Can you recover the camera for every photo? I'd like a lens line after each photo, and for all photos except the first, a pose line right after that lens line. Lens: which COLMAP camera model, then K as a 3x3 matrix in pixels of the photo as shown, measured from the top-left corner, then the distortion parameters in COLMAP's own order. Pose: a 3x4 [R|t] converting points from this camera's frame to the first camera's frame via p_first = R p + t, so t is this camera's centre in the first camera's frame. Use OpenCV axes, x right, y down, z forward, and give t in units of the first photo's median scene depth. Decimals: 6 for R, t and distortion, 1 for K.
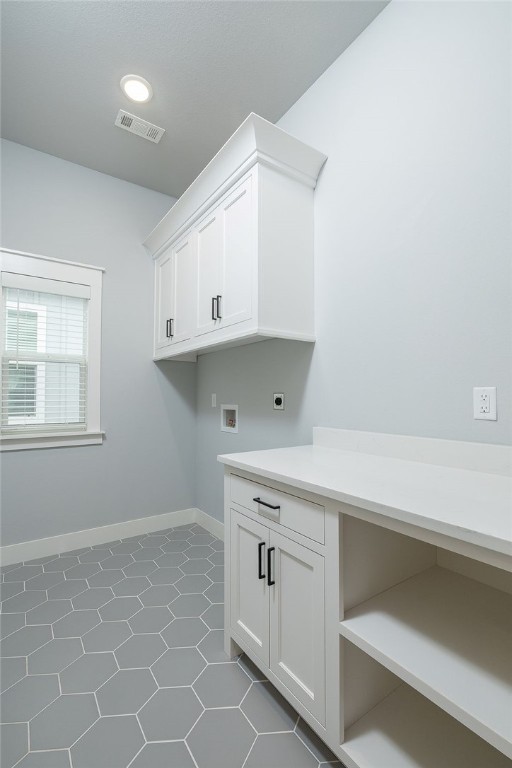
lens RADIAL K [[337.7, 0, 256.0], [0, 337.7, 384.0], [0, 0, 1]] dist [0.001738, -0.000182]
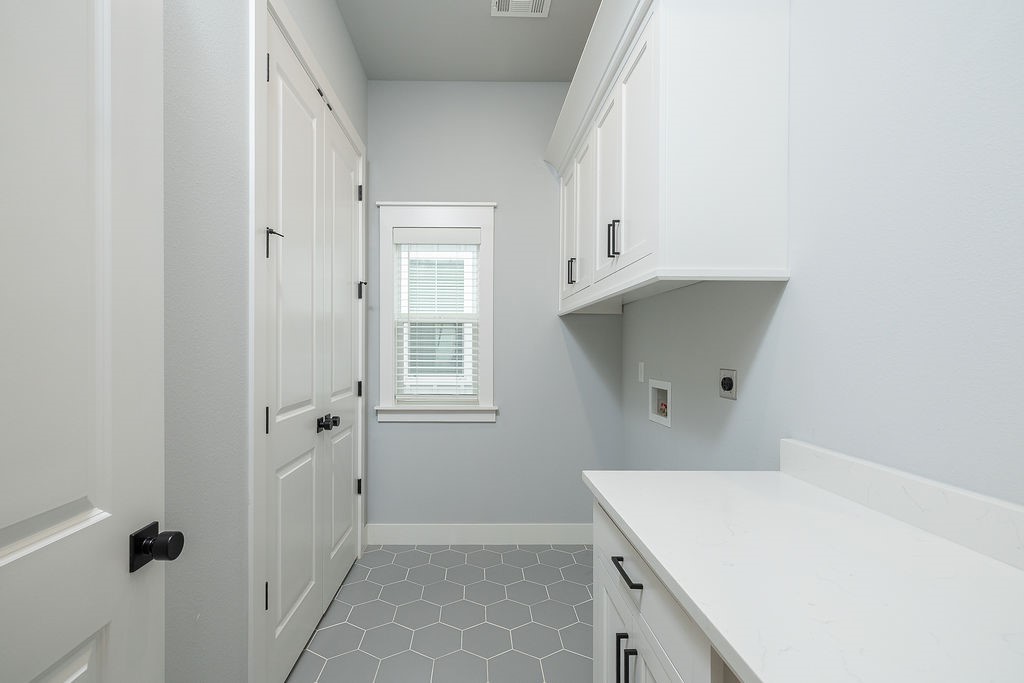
lens RADIAL K [[450.2, 0, 476.8], [0, 450.2, 347.6], [0, 0, 1]] dist [0.001738, -0.000182]
pose [[0.824087, -0.000100, -0.566463, 0.118437], [0.018855, 0.999451, 0.027253, -0.032156], [0.566149, -0.033139, 0.823636, 0.091637]]
